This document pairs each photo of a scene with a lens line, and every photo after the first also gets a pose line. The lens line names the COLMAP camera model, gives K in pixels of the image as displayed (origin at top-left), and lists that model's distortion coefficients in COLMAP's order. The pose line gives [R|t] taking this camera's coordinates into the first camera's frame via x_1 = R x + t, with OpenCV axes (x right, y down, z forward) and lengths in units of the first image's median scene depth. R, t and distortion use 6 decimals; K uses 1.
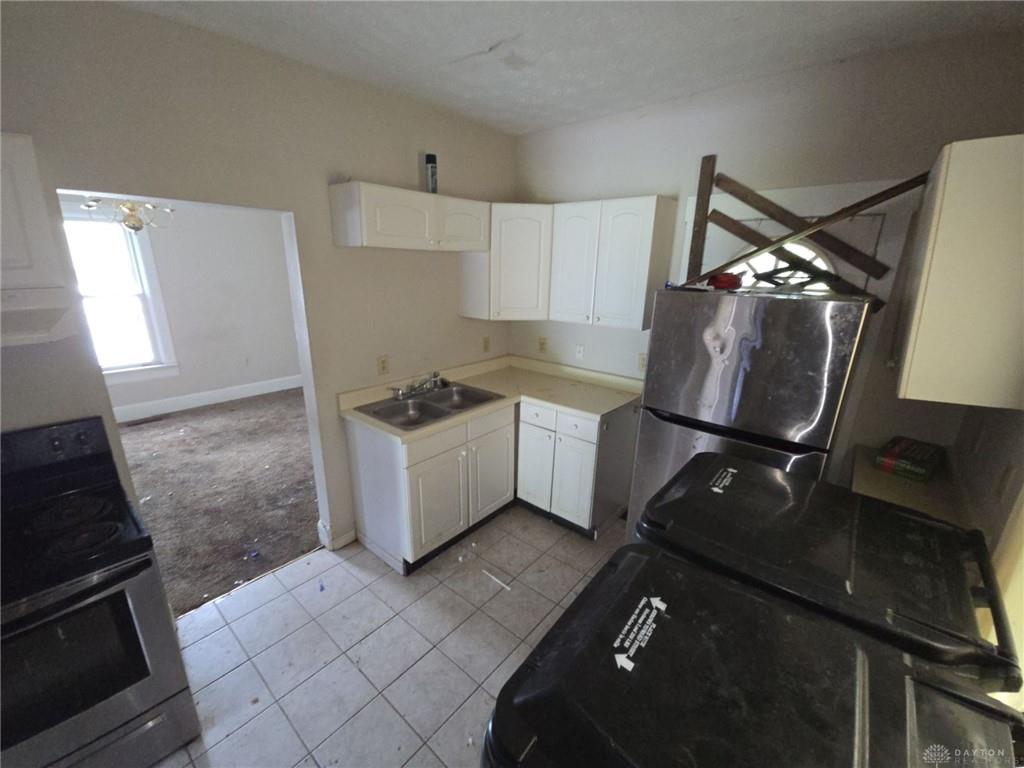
lens RADIAL K [[417.0, 0, 508.8], [0, 417.0, 392.1], [0, 0, 1]] dist [0.014811, -0.011461]
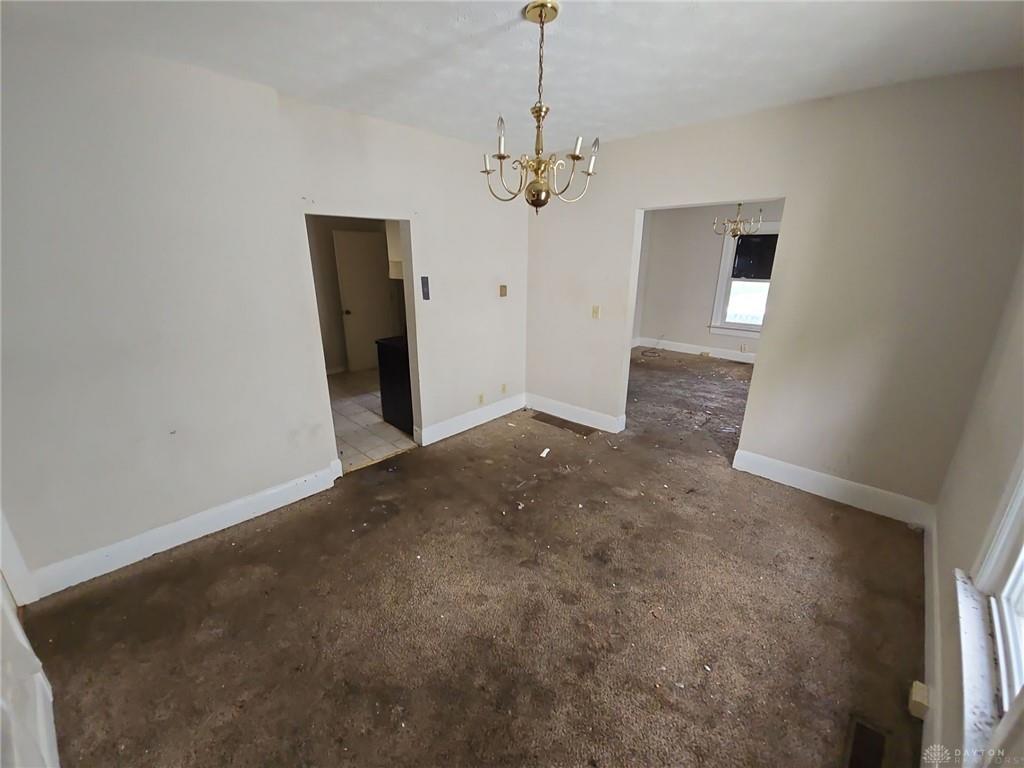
lens RADIAL K [[417.0, 0, 508.8], [0, 417.0, 392.1], [0, 0, 1]] dist [0.014811, -0.011461]
pose [[-0.998719, -0.039472, 0.031673, -1.056093], [-0.013860, 0.815249, 0.578944, -0.626592], [-0.048673, 0.577764, -0.814752, 2.002788]]
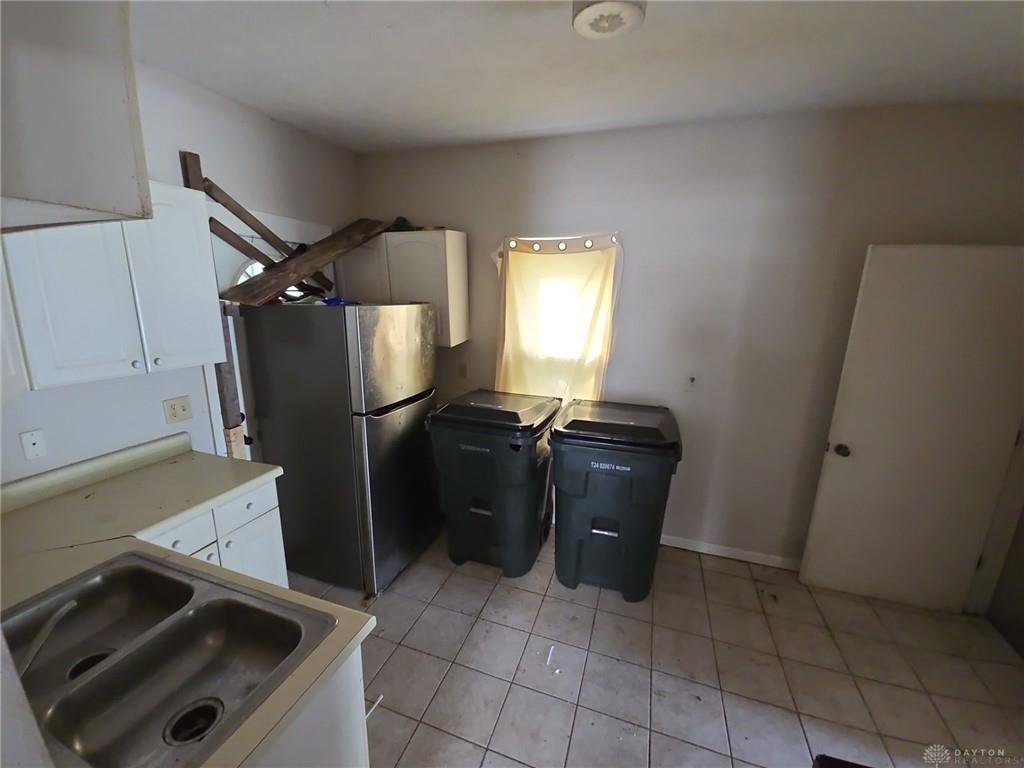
lens RADIAL K [[417.0, 0, 508.8], [0, 417.0, 392.1], [0, 0, 1]] dist [0.014811, -0.011461]
pose [[-0.357527, -0.245105, 0.901165, -0.598050], [0.246789, 0.905848, 0.344289, -0.231986], [-0.900705, 0.345490, -0.263376, 0.734705]]
